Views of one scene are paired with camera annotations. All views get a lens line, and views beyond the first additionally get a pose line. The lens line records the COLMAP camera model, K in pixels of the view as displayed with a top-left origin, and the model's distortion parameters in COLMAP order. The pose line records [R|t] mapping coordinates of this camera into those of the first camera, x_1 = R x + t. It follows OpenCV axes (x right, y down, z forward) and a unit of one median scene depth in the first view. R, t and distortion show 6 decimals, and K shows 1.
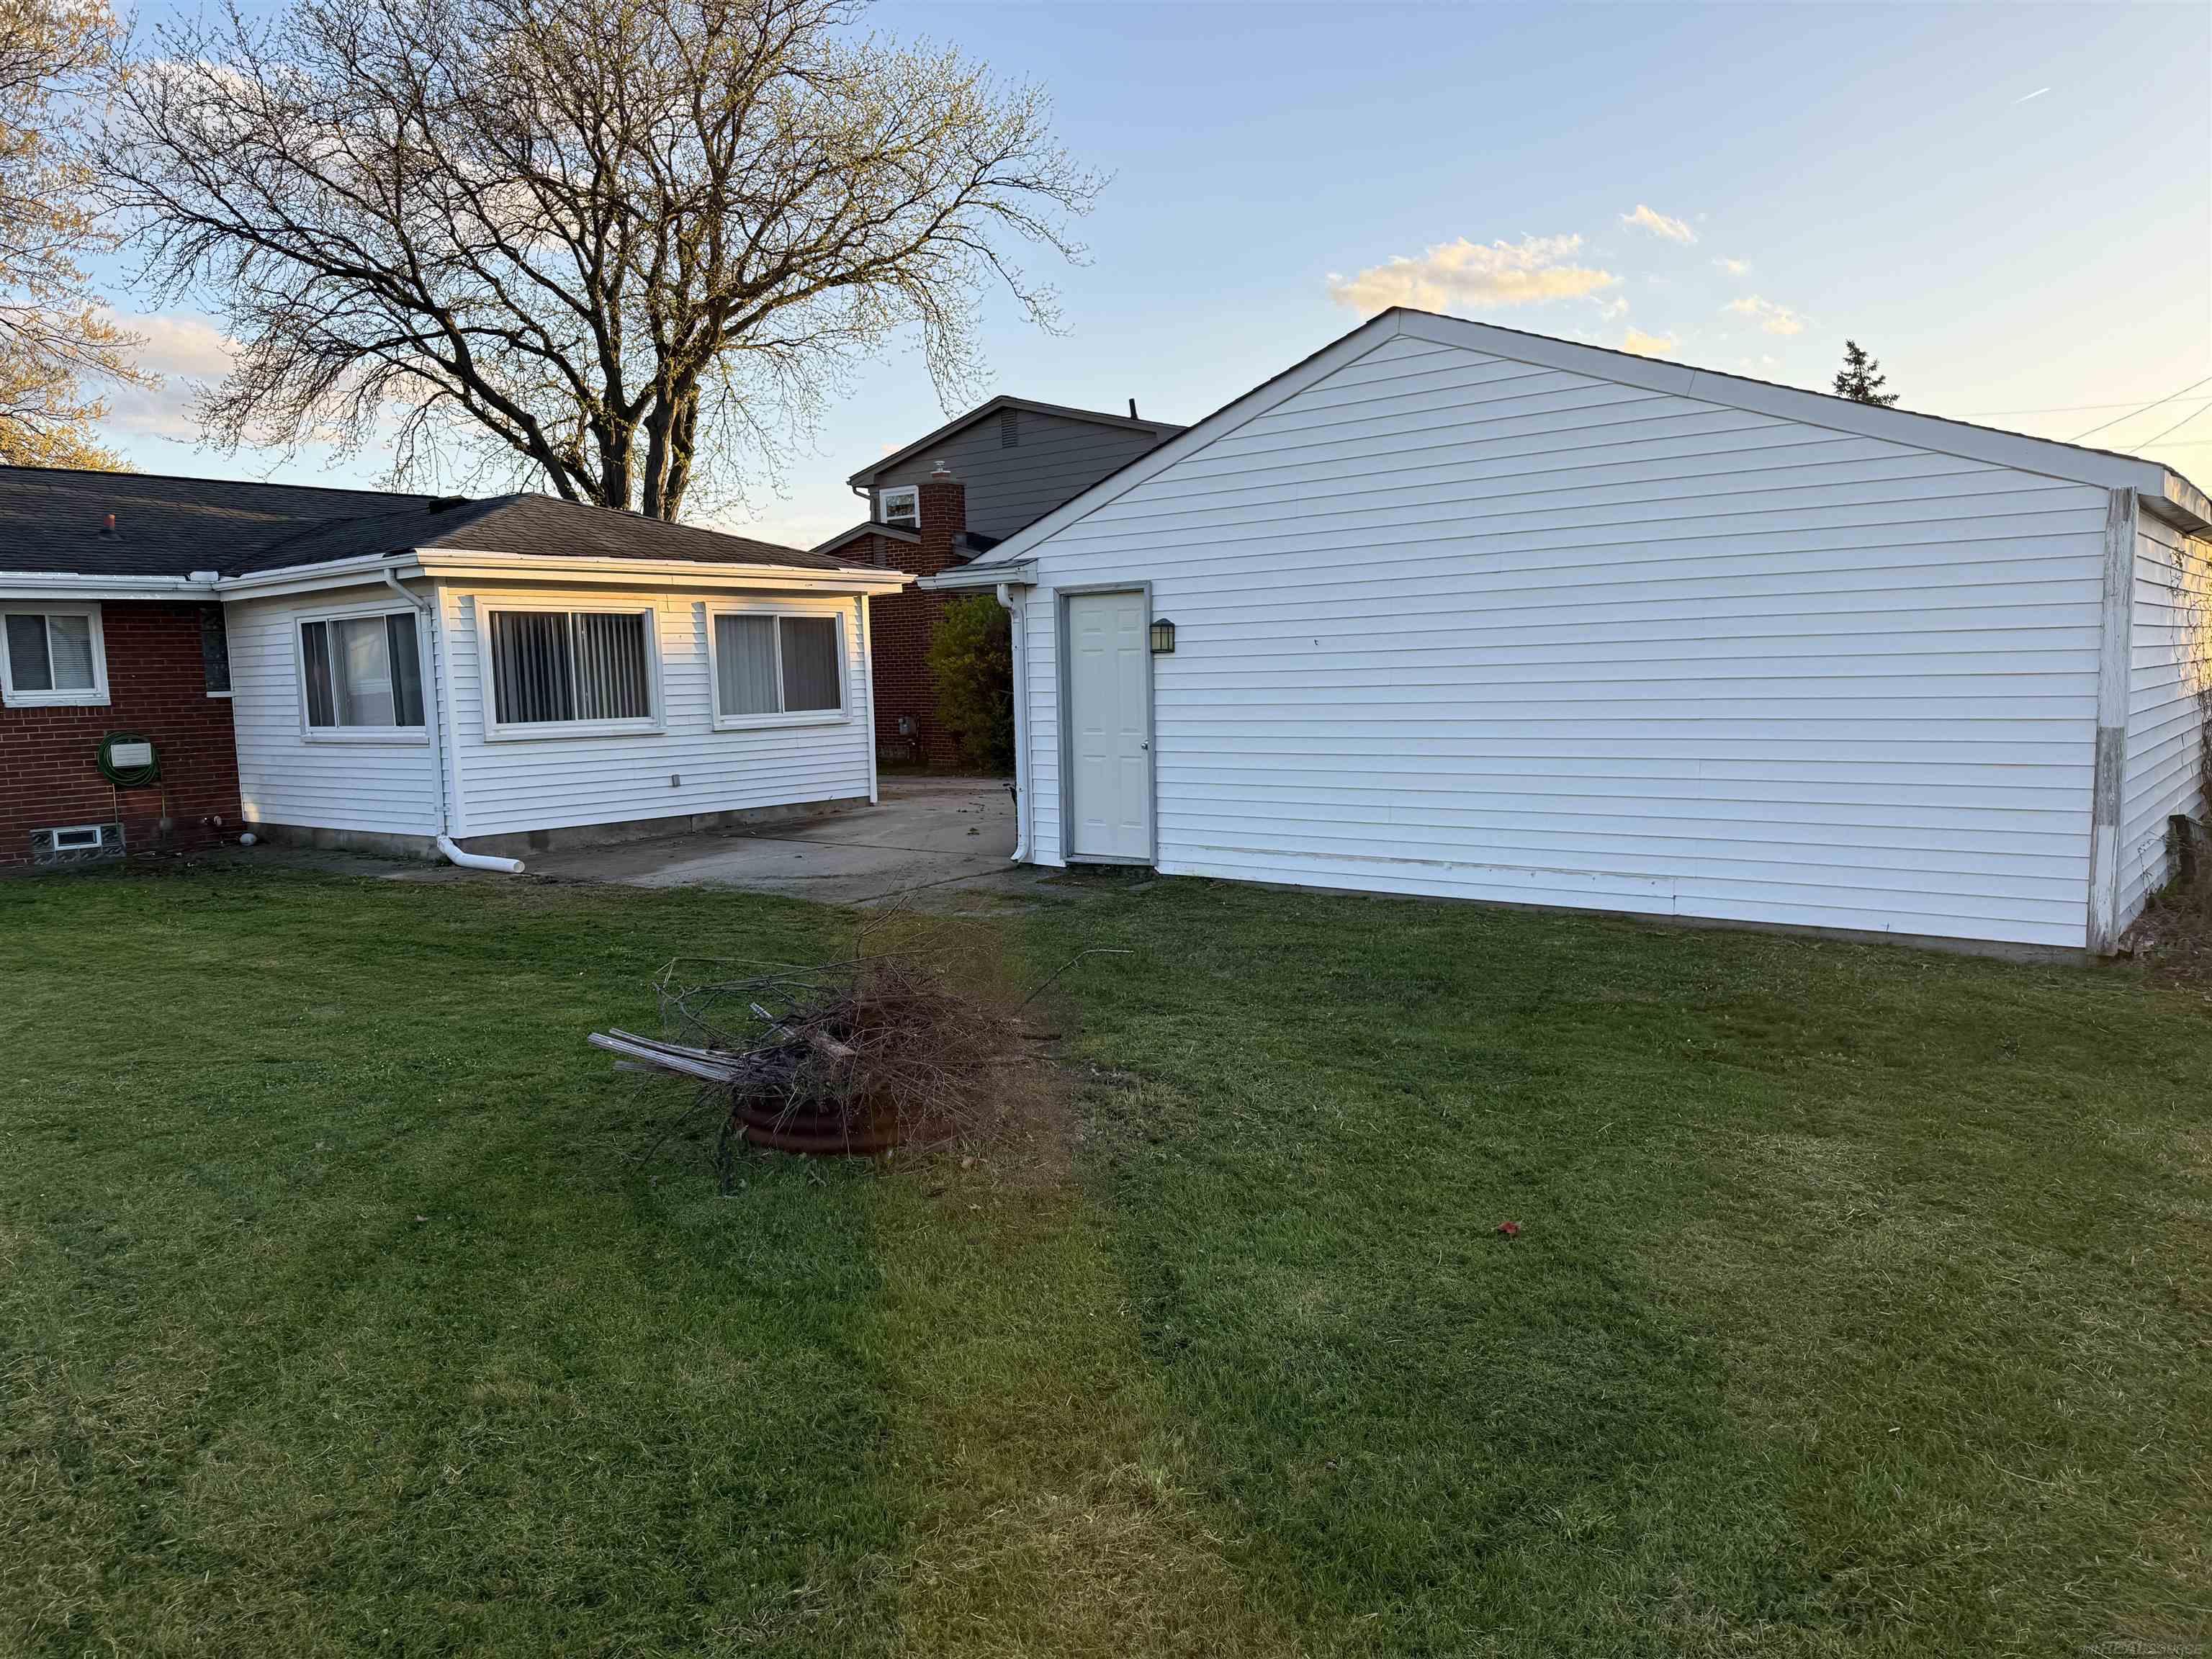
lens RADIAL K [[1557.8, 0, 1100.0], [0, 1557.8, 837.9], [0, 0, 1]] dist [0.057968, -0.075486]
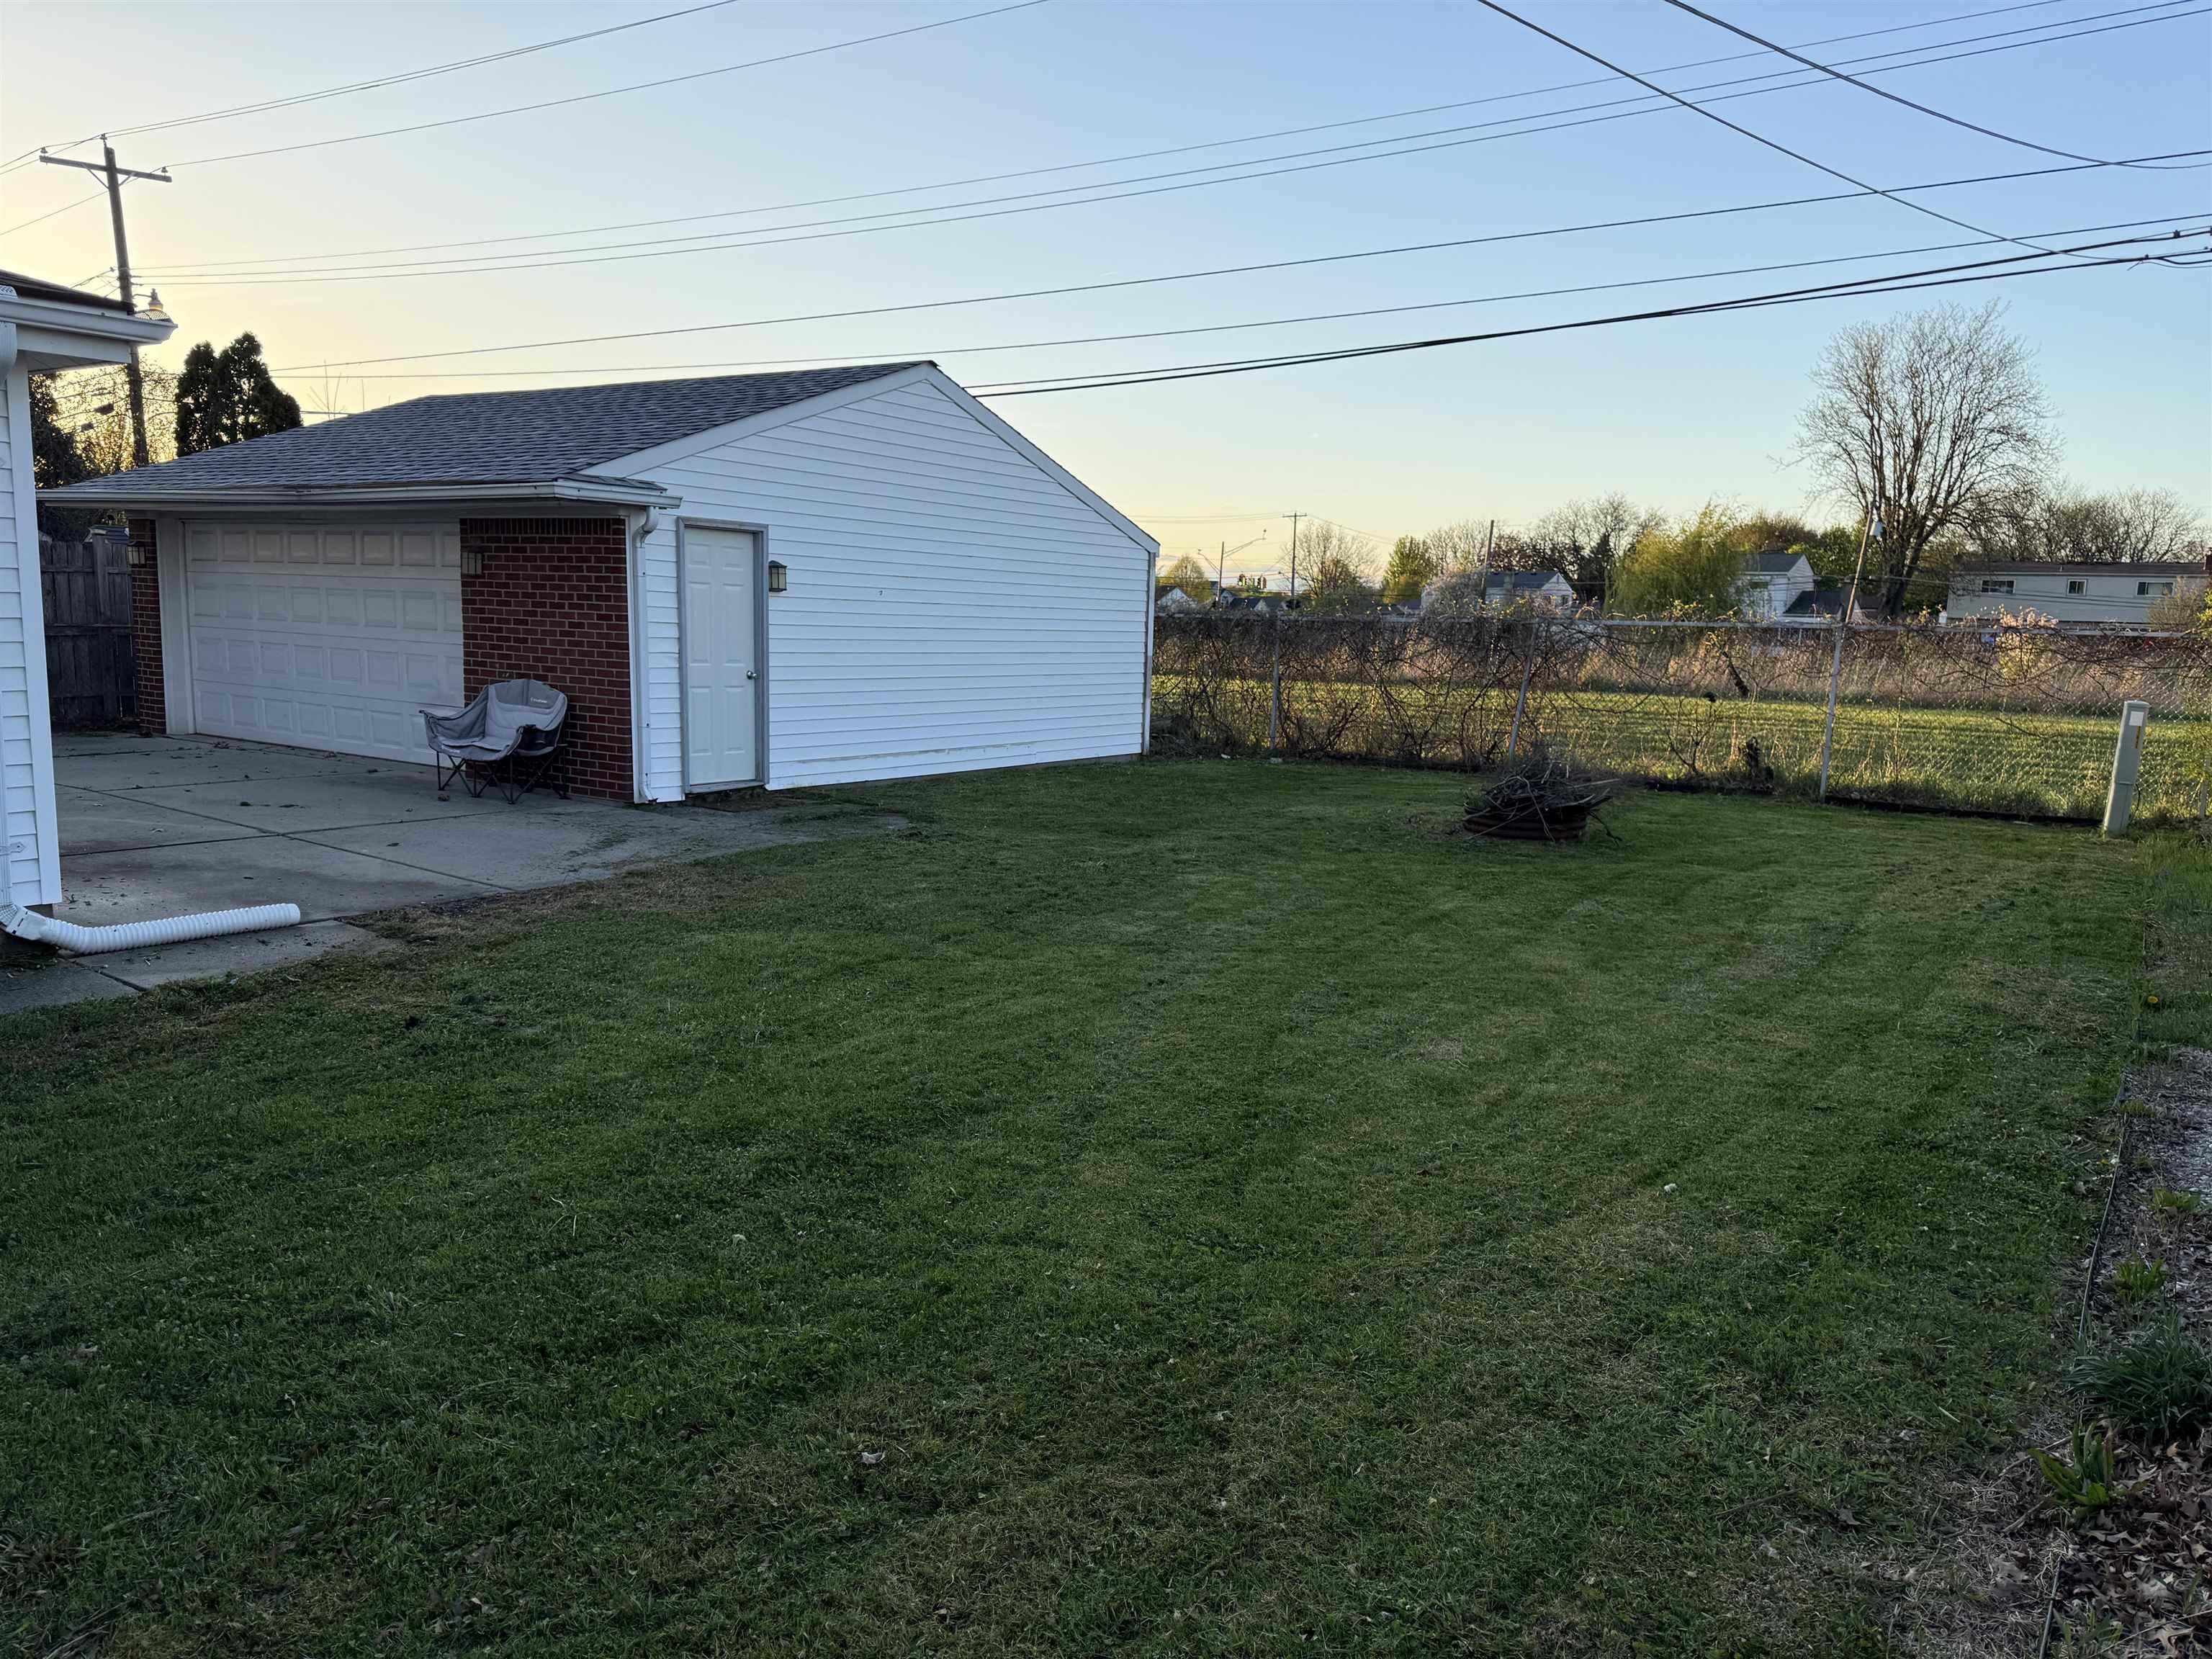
lens RADIAL K [[1557.8, 0, 1100.0], [0, 1557.8, 837.9], [0, 0, 1]] dist [0.057968, -0.075486]
pose [[-0.124171, -0.114708, 0.985608, -1.098816], [0.075026, 0.989367, 0.124598, -0.064714], [-0.989420, 0.089418, -0.114244, 0.898431]]
